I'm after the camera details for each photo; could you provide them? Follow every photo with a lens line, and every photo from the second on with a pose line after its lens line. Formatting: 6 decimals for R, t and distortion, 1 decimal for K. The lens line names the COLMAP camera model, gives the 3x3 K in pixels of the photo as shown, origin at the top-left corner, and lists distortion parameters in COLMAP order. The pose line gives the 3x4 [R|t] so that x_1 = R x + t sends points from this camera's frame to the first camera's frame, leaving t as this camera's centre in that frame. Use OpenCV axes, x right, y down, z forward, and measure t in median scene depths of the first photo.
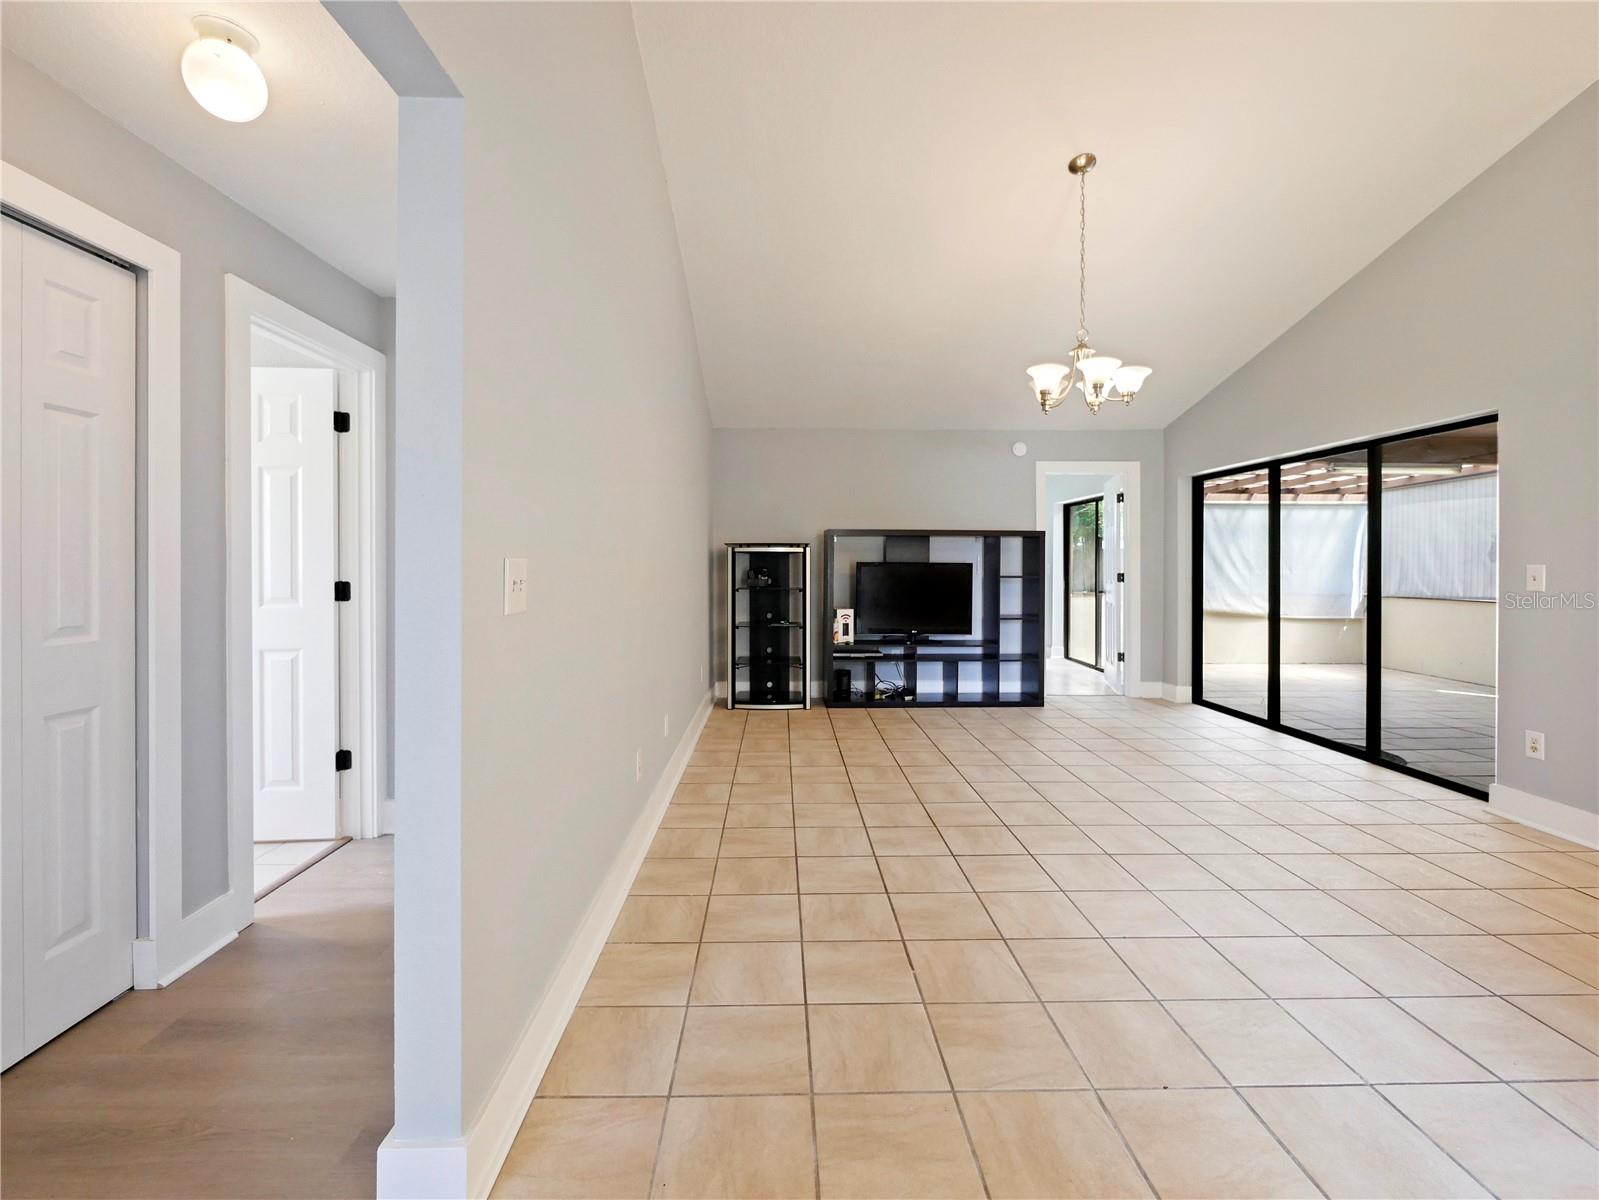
lens RADIAL K [[701.7, 0, 787.9], [0, 701.7, 575.0], [0, 0, 1]] dist [0.002224, 0.000471]
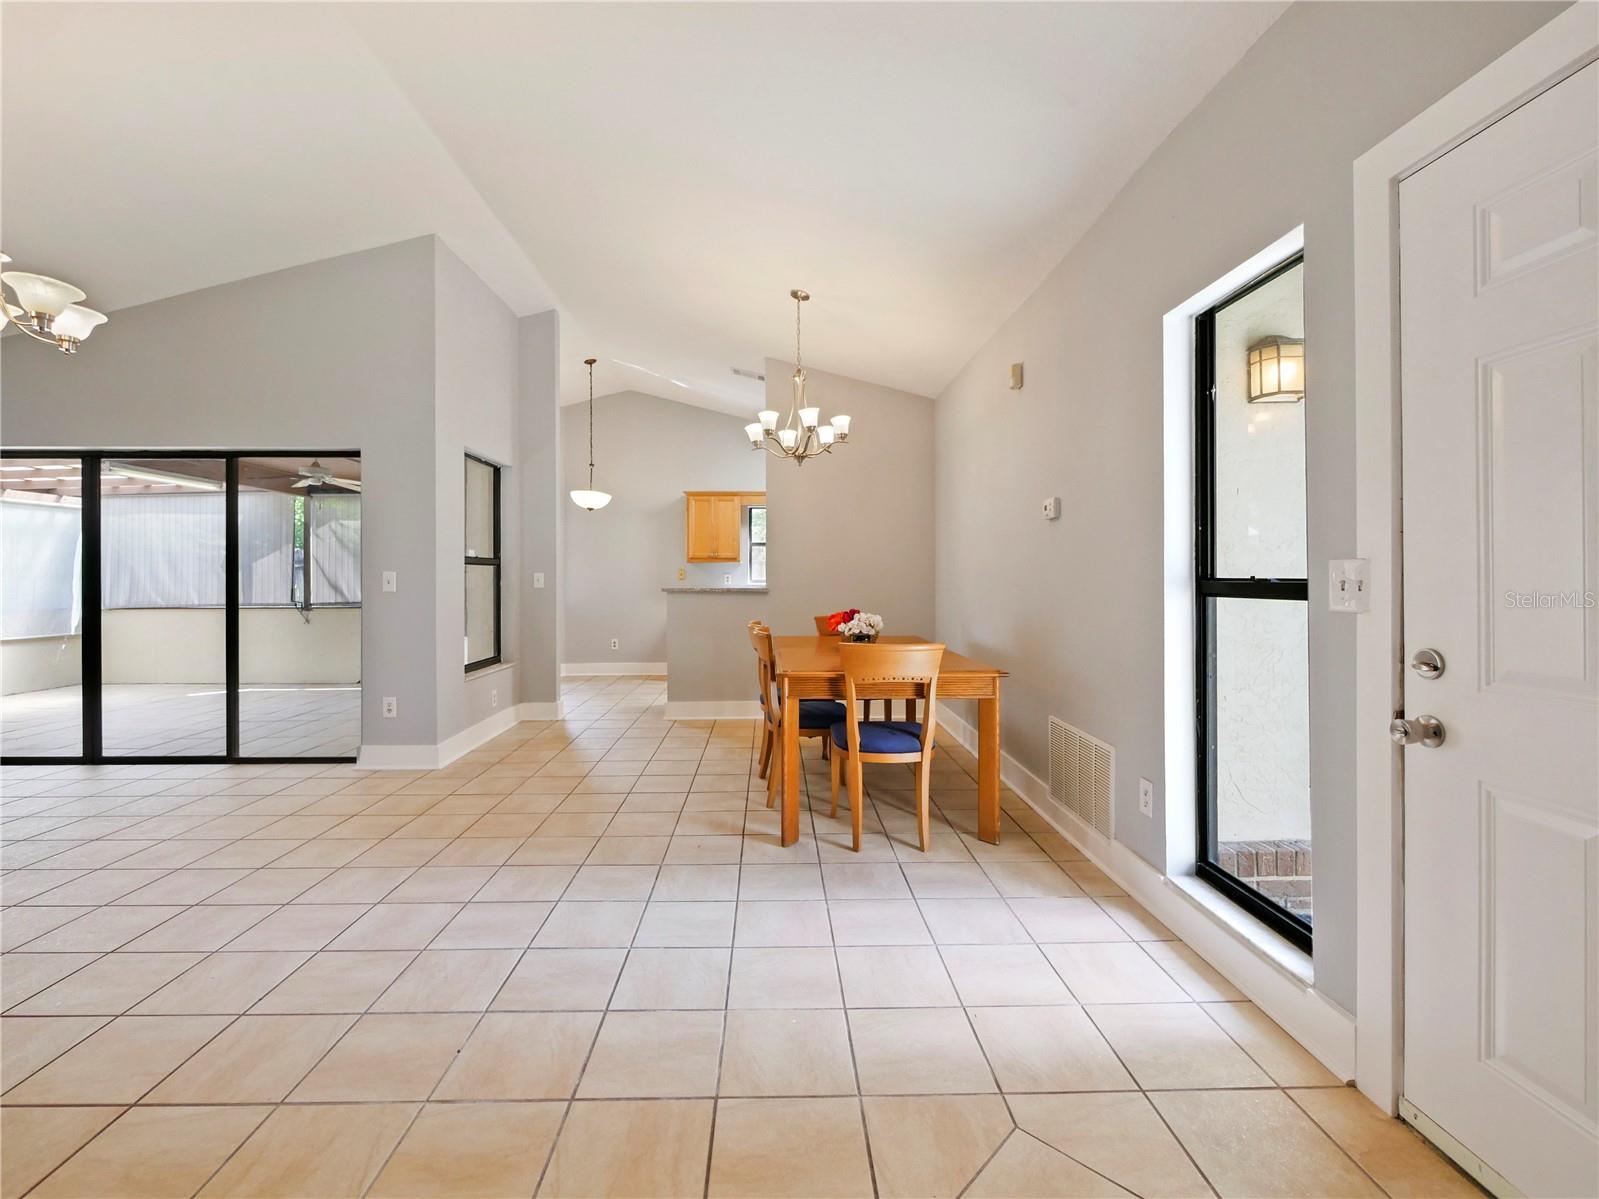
lens RADIAL K [[701.7, 0, 787.9], [0, 701.7, 574.5], [0, 0, 1]] dist [0.002224, 0.000471]
pose [[0.006272, 0.003703, 0.999973, -0.150751], [0.015980, 0.999865, -0.003803, 0.004451], [-0.999853, 0.016003, 0.006212, 0.136059]]
